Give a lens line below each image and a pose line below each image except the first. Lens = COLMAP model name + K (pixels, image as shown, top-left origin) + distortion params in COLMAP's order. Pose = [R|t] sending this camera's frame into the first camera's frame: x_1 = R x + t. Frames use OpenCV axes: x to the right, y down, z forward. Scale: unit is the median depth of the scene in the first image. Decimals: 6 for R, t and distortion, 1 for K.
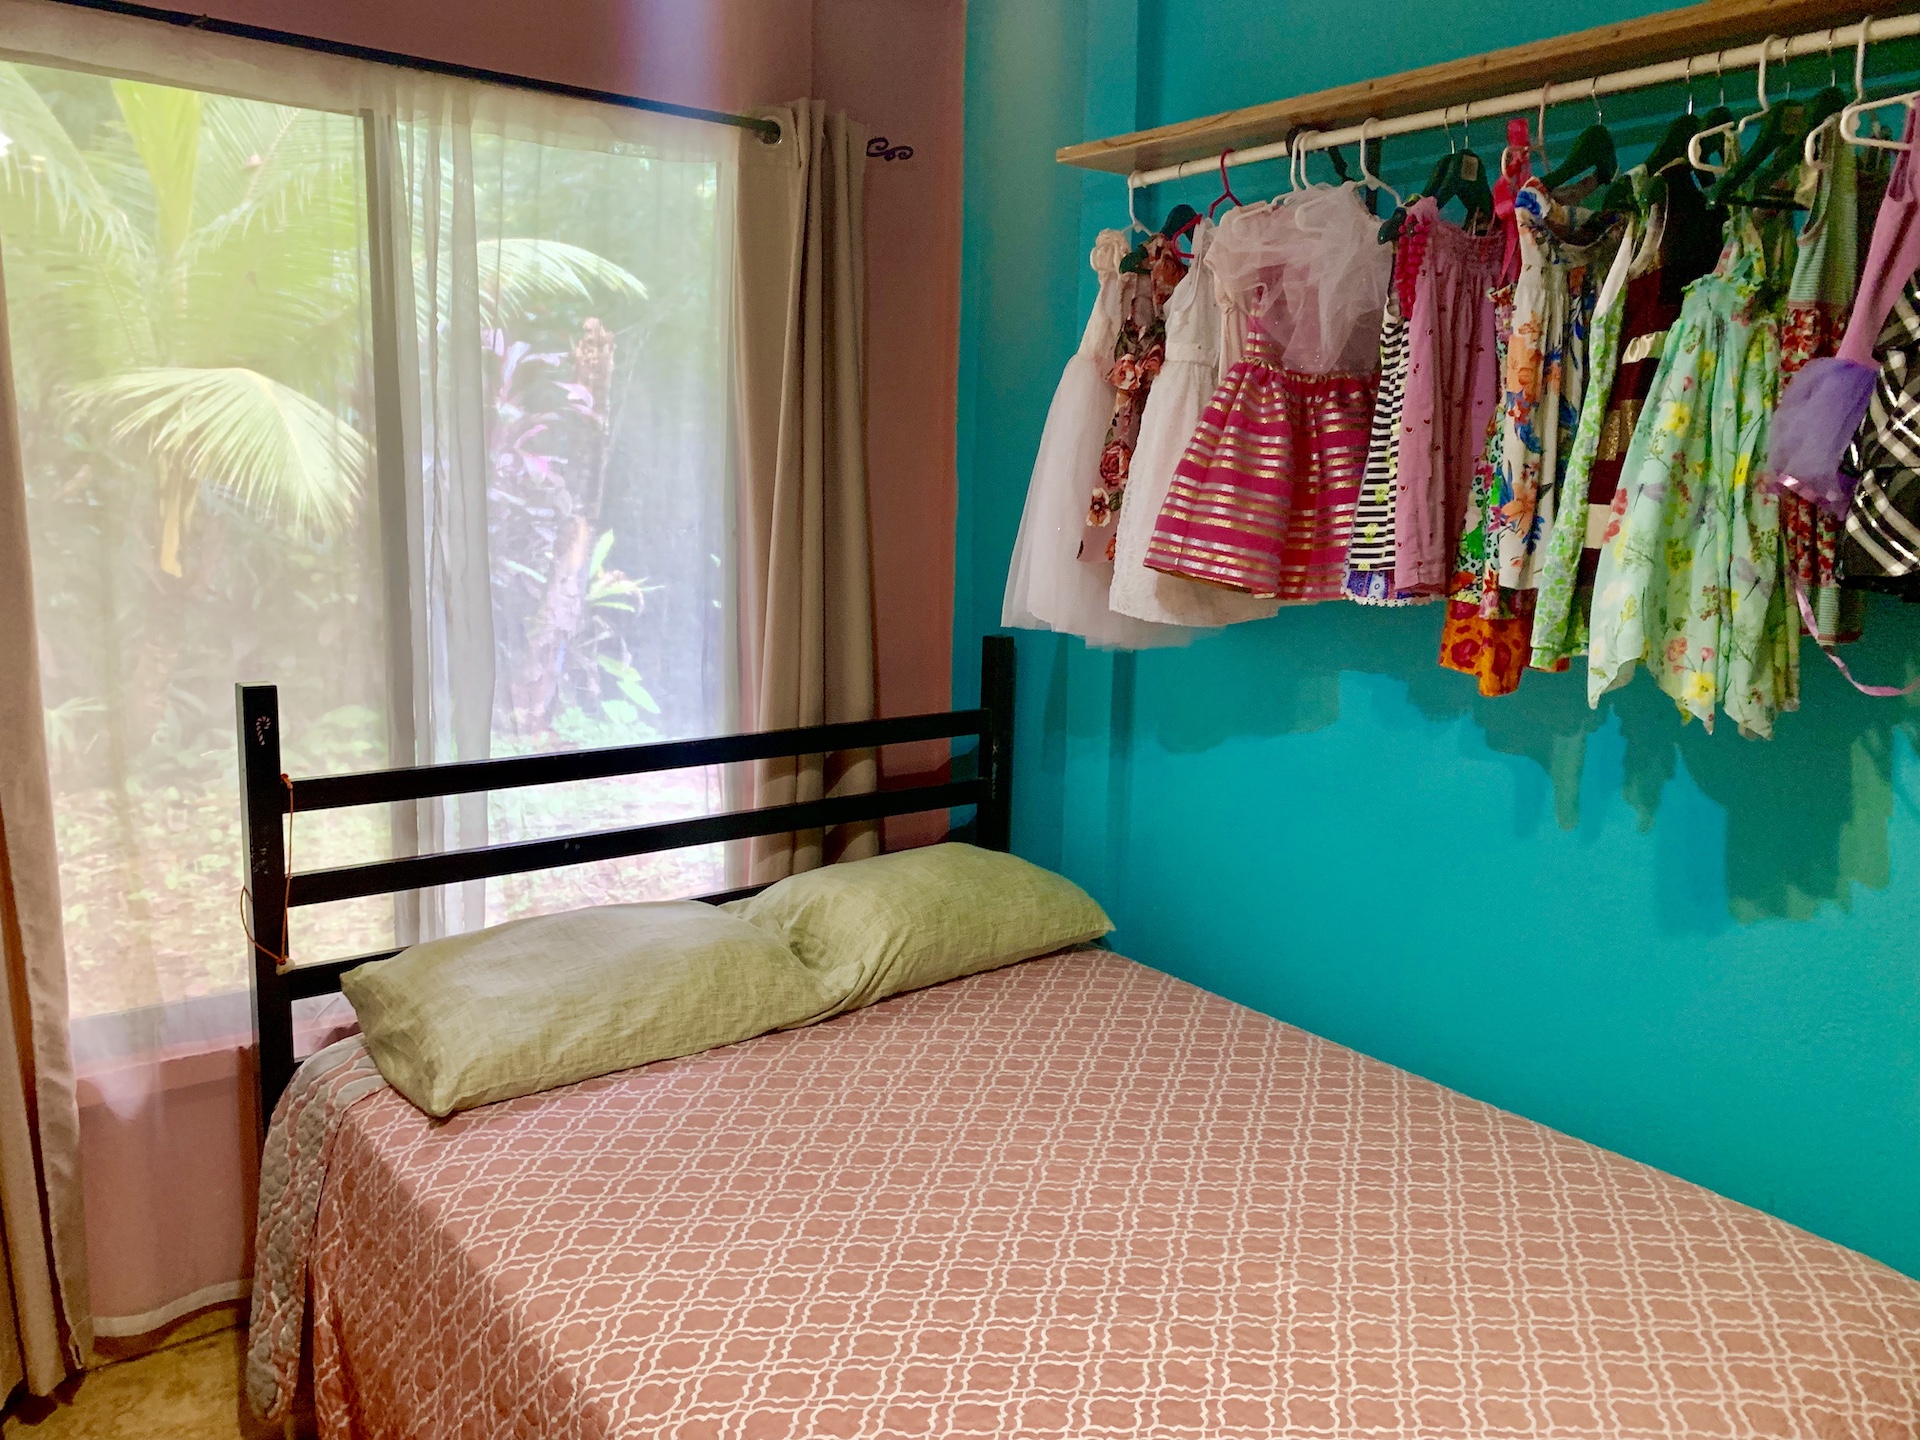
lens RADIAL K [[1462.8, 0, 960.0], [0, 1462.8, 720.0], [0, 0, 1]] dist [0.011602, -0.004971]
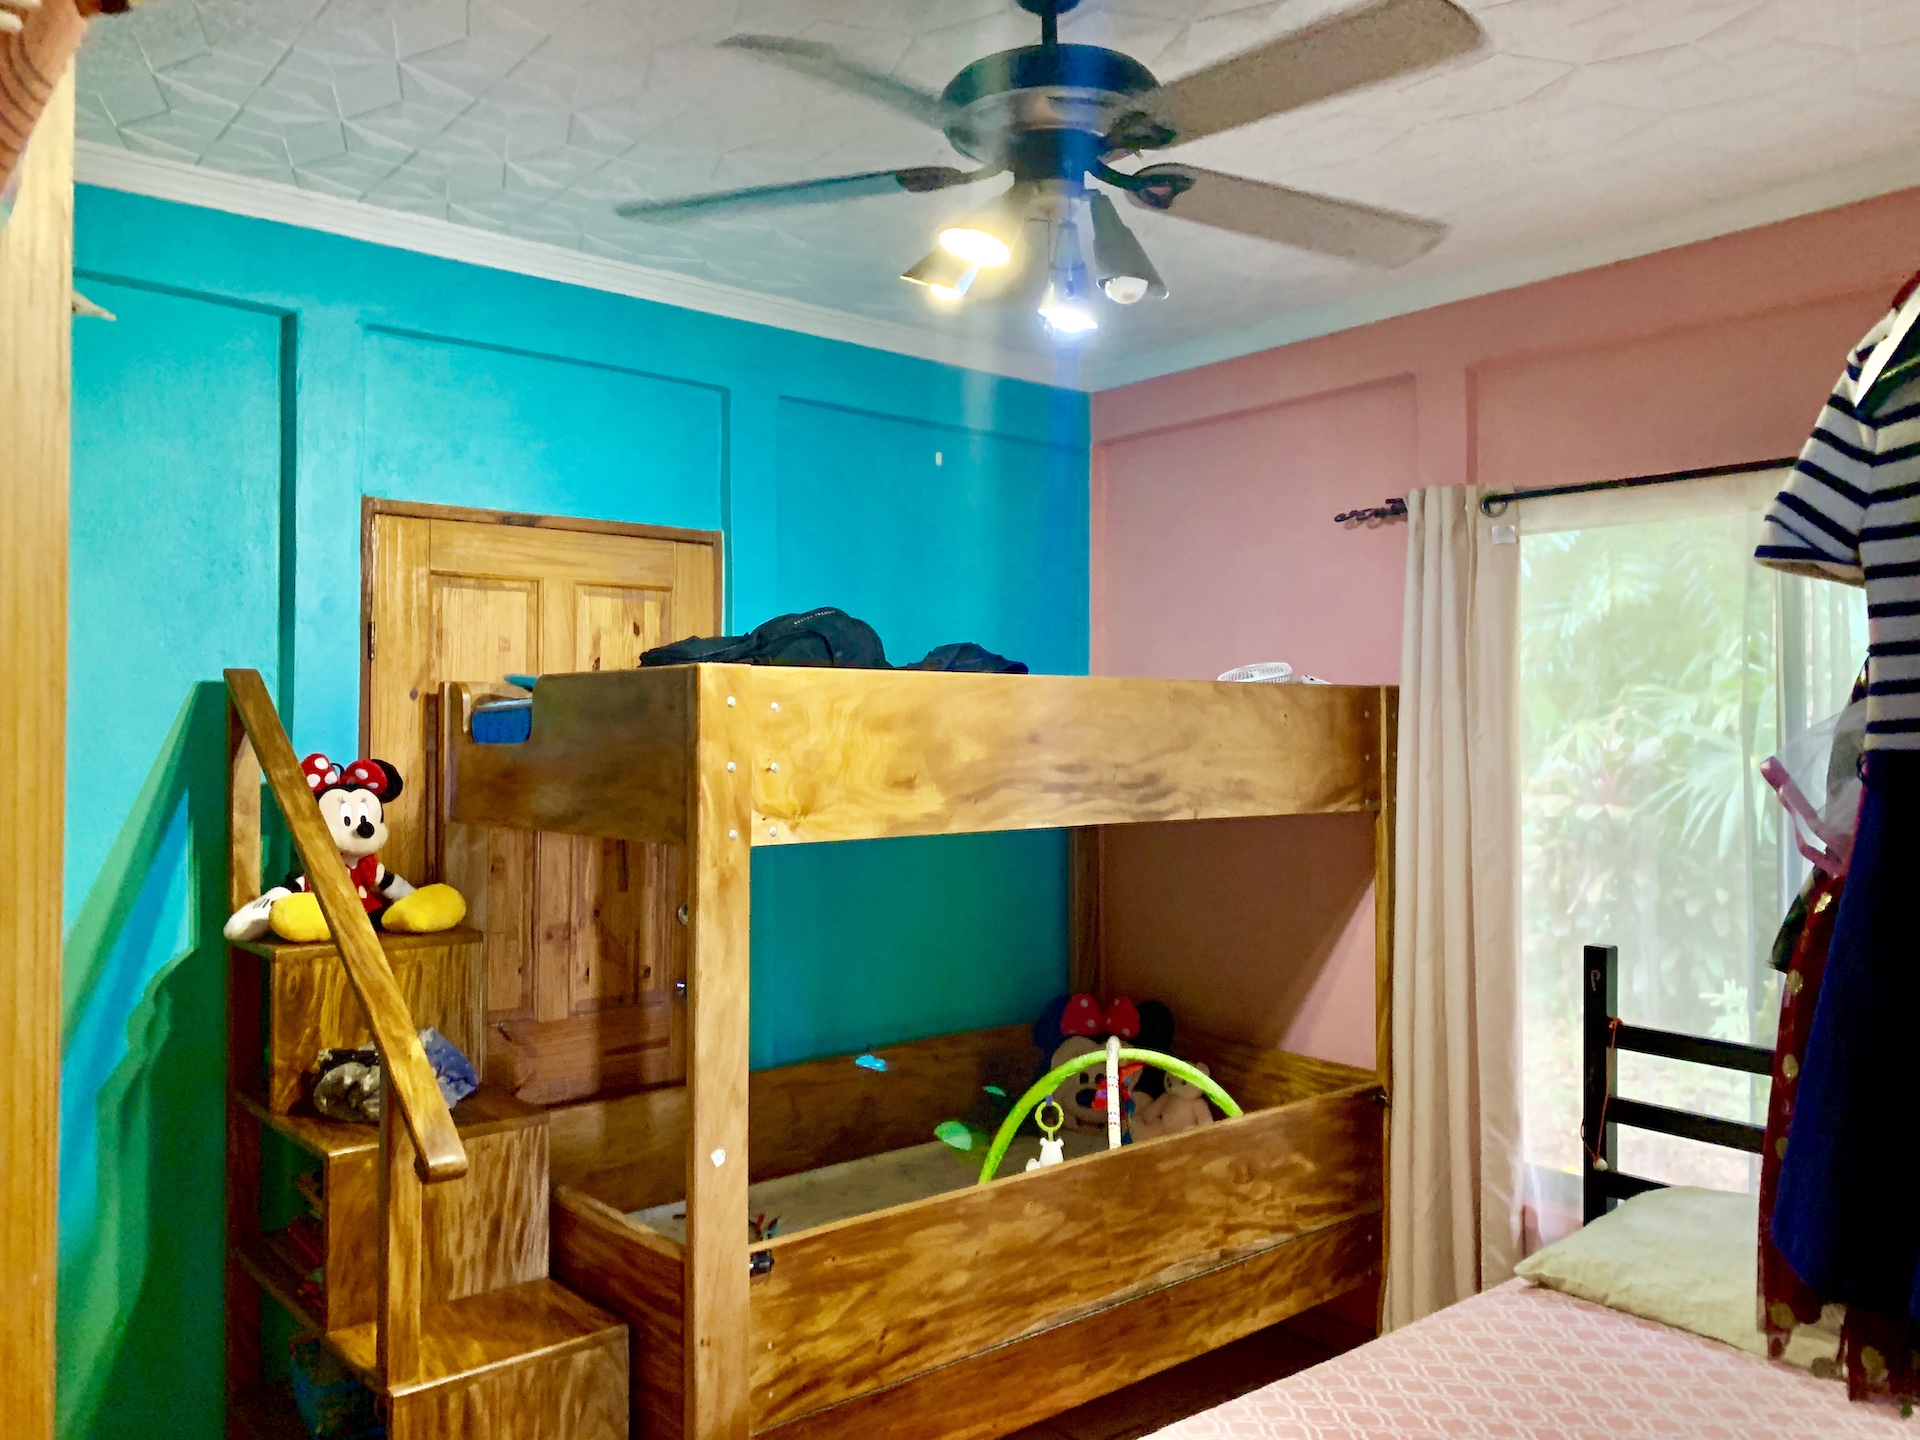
lens RADIAL K [[1462.8, 0, 960.0], [0, 1462.8, 720.0], [0, 0, 1]] dist [0.011602, -0.004971]
pose [[0.033334, -0.029989, -0.998994, 0.845352], [-0.179210, 0.983170, -0.035493, -0.073475], [0.983246, 0.180213, 0.027399, 0.339449]]
